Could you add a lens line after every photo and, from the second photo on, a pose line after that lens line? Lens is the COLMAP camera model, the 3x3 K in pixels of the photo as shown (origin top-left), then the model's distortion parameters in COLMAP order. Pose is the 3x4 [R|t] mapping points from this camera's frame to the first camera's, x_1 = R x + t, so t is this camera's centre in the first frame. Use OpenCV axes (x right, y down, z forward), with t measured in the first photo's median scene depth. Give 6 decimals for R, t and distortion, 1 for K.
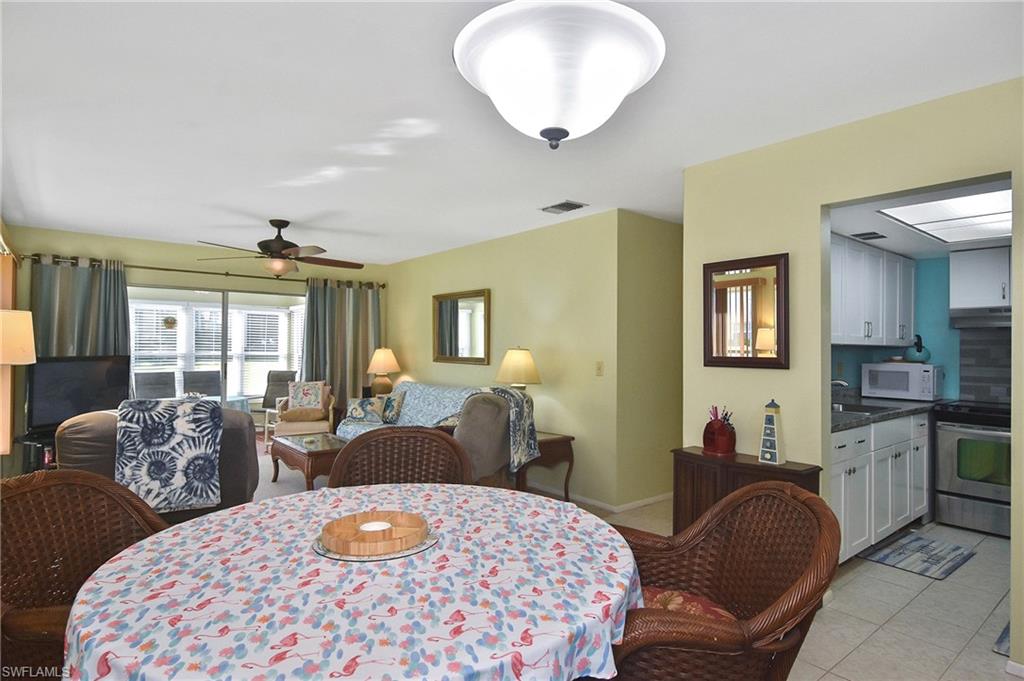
lens RADIAL K [[581.0, 0, 529.8], [0, 581.0, 342.9], [0, 0, 1]] dist [-0.005386, 0.001584]
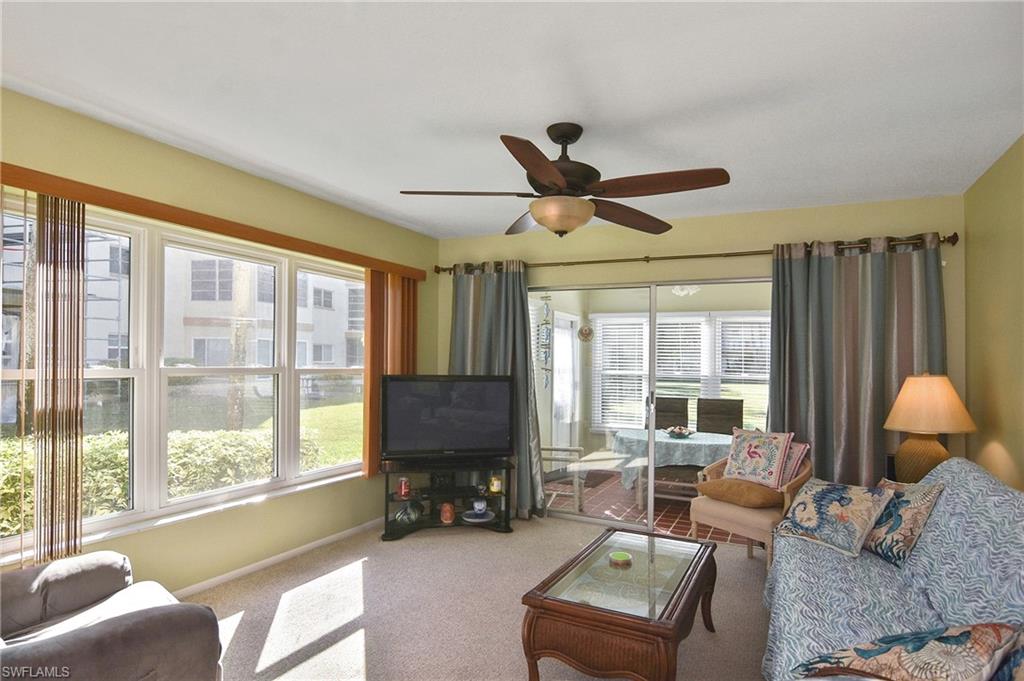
lens RADIAL K [[581.0, 0, 541.1], [0, 581.0, 353.0], [0, 0, 1]] dist [-0.005386, 0.001584]
pose [[0.438693, -0.011537, -0.898563, 0.020486], [-0.006398, 0.999852, -0.015961, 0.002157], [0.898614, 0.012751, 0.438554, 0.576260]]
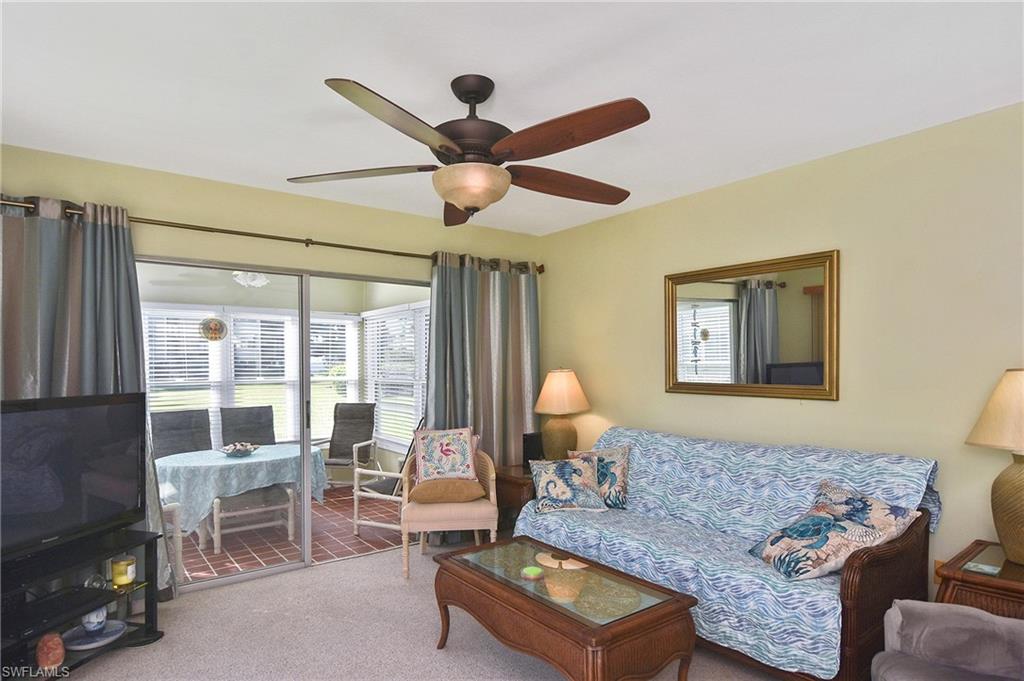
lens RADIAL K [[581.0, 0, 511.3], [0, 581.0, 367.3], [0, 0, 1]] dist [-0.005386, 0.001584]
pose [[0.999322, -0.017352, -0.032463, -0.301957], [0.017854, 0.999724, 0.015250, -0.003204], [0.032189, -0.015819, 0.999357, 0.430664]]
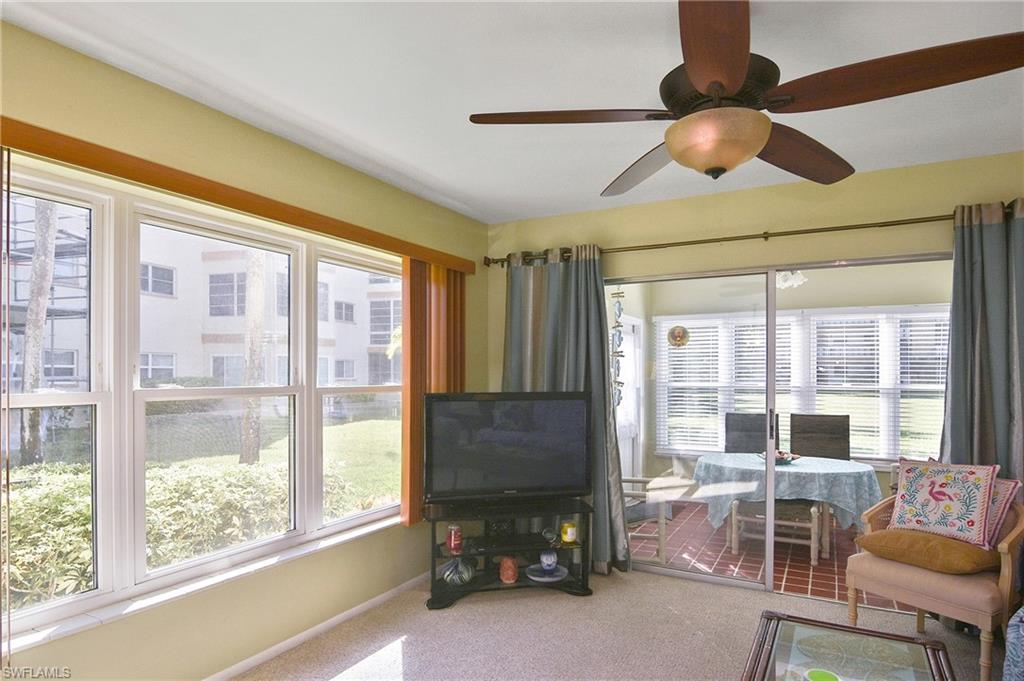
lens RADIAL K [[581.0, 0, 522.2], [0, 581.0, 346.8], [0, 0, 1]] dist [-0.005386, 0.001584]
pose [[0.383279, -0.050216, -0.922267, -0.126407], [0.012109, 0.998708, -0.049345, 0.002540], [0.923553, 0.007745, 0.383392, 0.584496]]
